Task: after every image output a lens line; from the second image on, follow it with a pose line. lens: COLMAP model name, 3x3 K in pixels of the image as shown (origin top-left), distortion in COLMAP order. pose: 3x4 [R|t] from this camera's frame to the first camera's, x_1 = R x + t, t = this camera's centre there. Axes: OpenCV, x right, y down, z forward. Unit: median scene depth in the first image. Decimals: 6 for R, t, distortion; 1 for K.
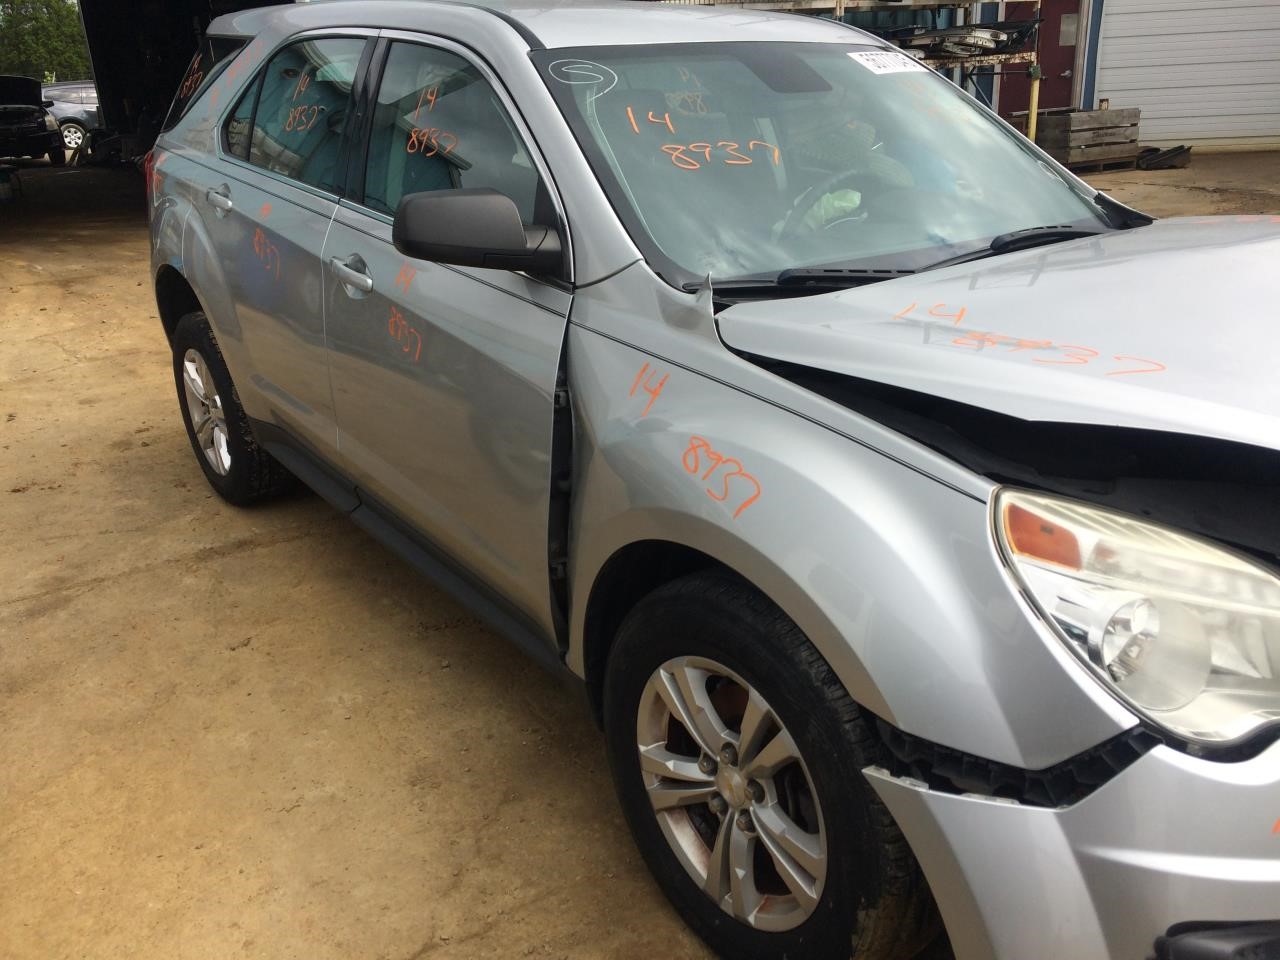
lens RADIAL K [[1090.1, 0, 640.0], [0, 1090.1, 474.0], [0, 0, 1]] dist [0.087054, -0.103938]
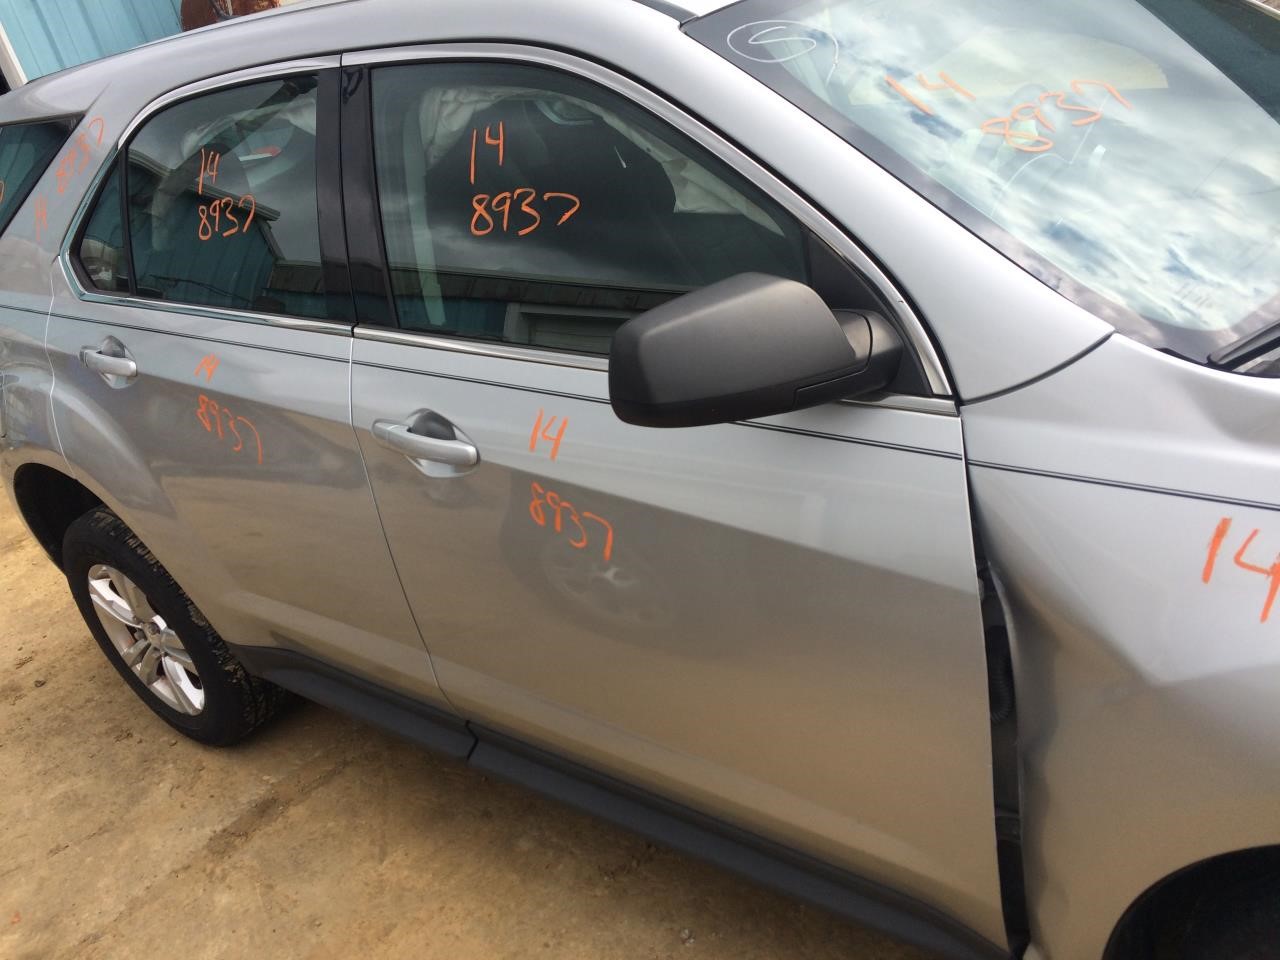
lens RADIAL K [[1127.3, 0, 639.5], [0, 1127.3, 454.5], [0, 0, 1]] dist [0.000703, -0.007383]
pose [[0.944347, -0.291087, 0.153222, -0.185177], [0.285839, 0.956656, 0.055728, -0.131623], [-0.162803, -0.008829, 0.986619, 0.256299]]
